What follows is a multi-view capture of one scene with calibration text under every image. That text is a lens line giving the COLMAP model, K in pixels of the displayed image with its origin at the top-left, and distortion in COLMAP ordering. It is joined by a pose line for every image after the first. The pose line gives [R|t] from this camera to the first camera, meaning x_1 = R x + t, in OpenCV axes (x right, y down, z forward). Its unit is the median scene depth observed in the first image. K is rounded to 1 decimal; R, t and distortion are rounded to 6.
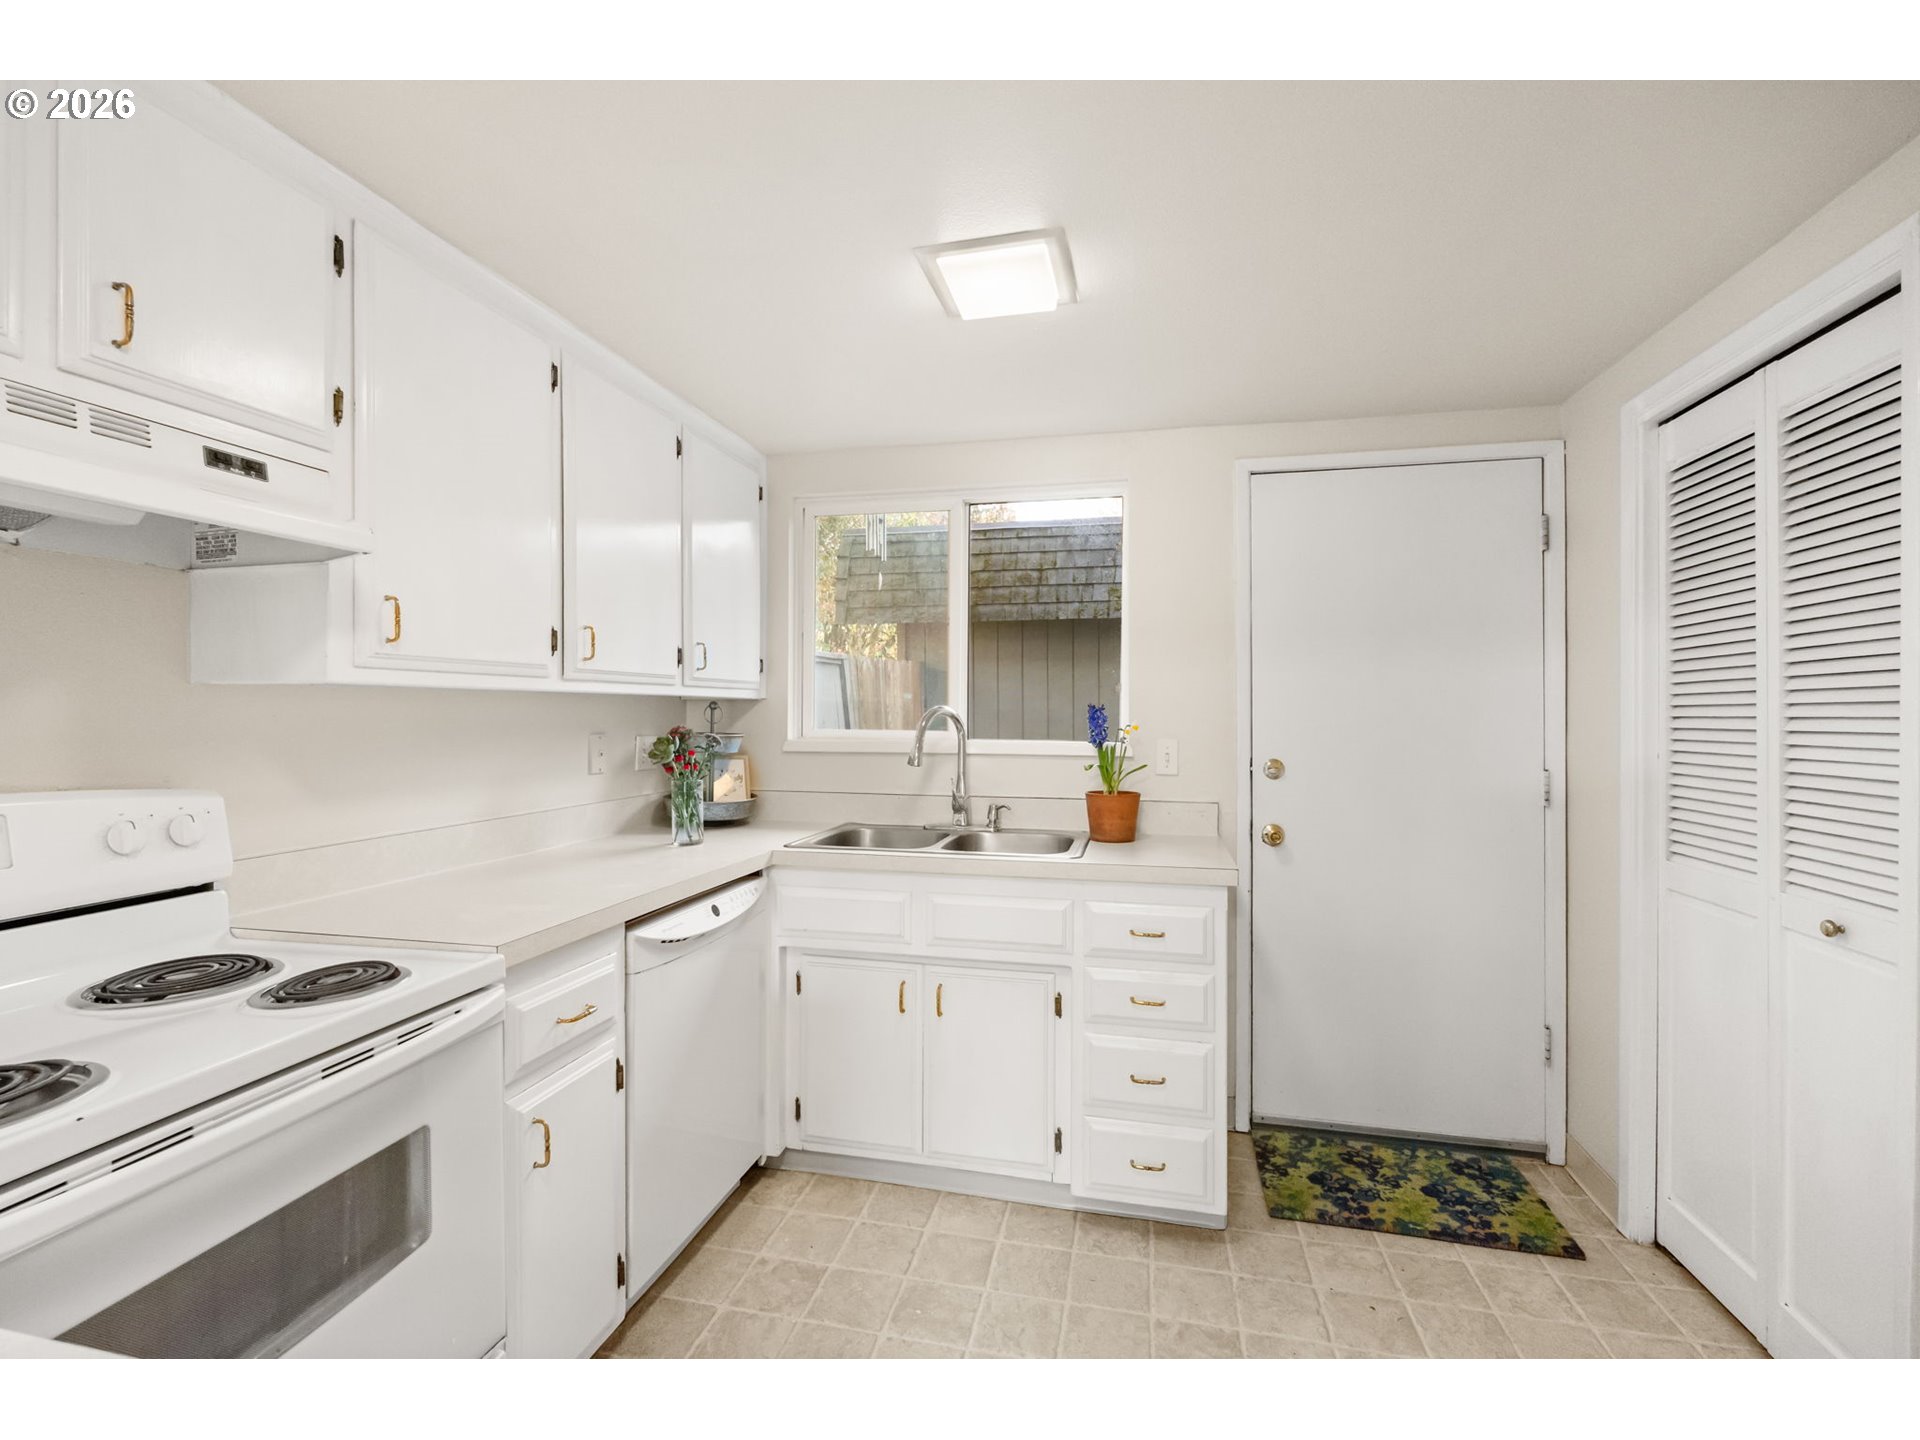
lens RADIAL K [[841.2, 0, 964.5], [0, 841.2, 718.1], [0, 0, 1]] dist [-0.003287, 0.000495]
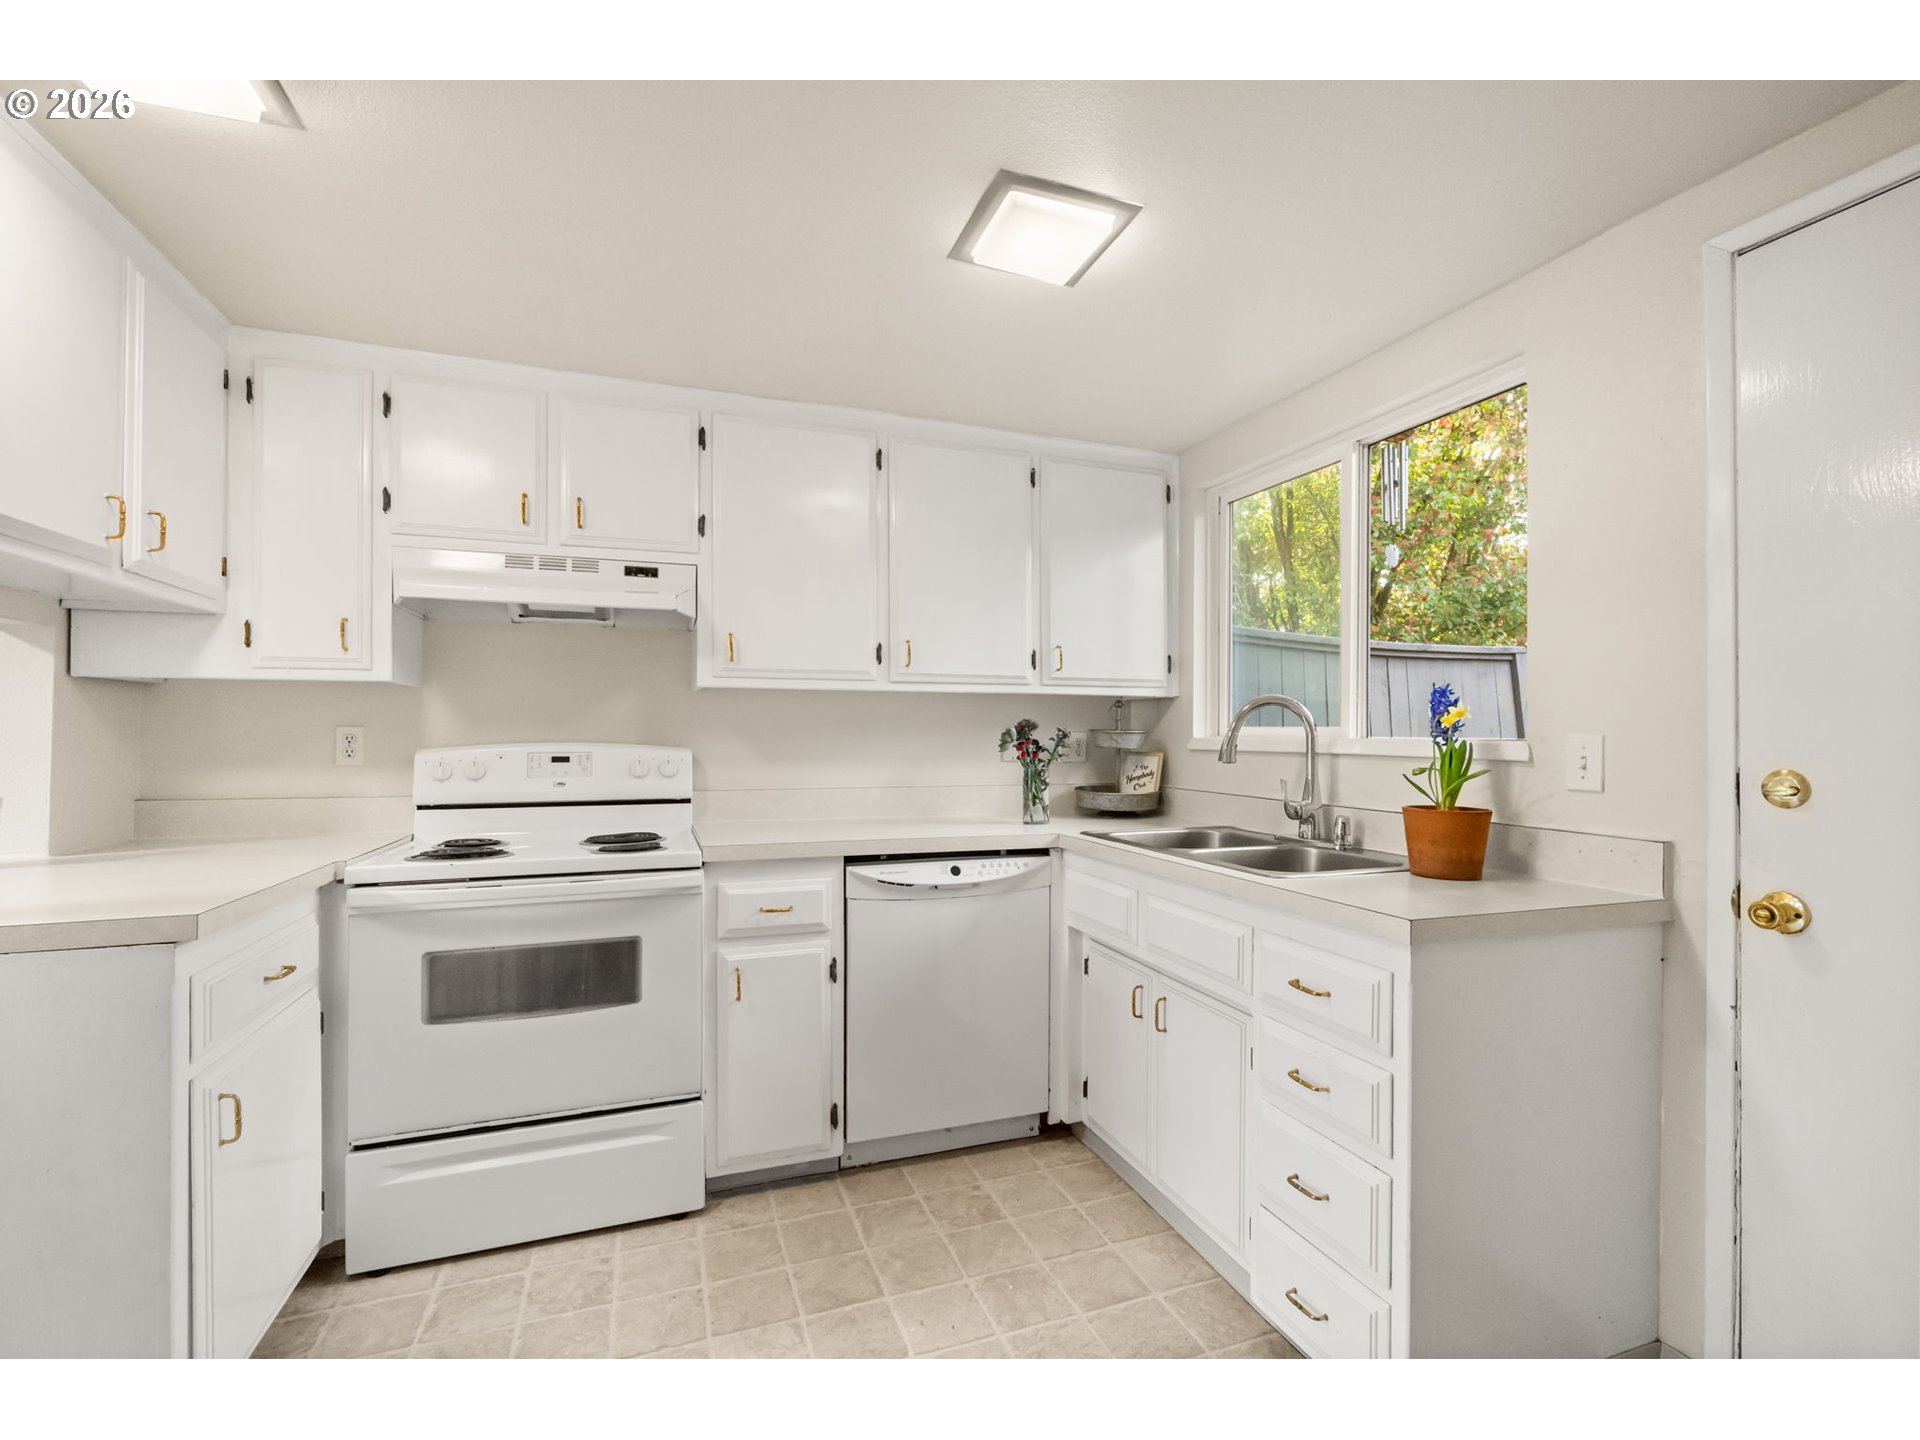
lens RADIAL K [[841.2, 0, 966.5], [0, 841.2, 734.0], [0, 0, 1]] dist [-0.003287, 0.000495]
pose [[0.548133, -0.000997, -0.836390, 0.681115], [-0.006383, 0.999965, -0.005375, 0.041436], [0.836367, 0.008285, 0.548108, 0.353152]]
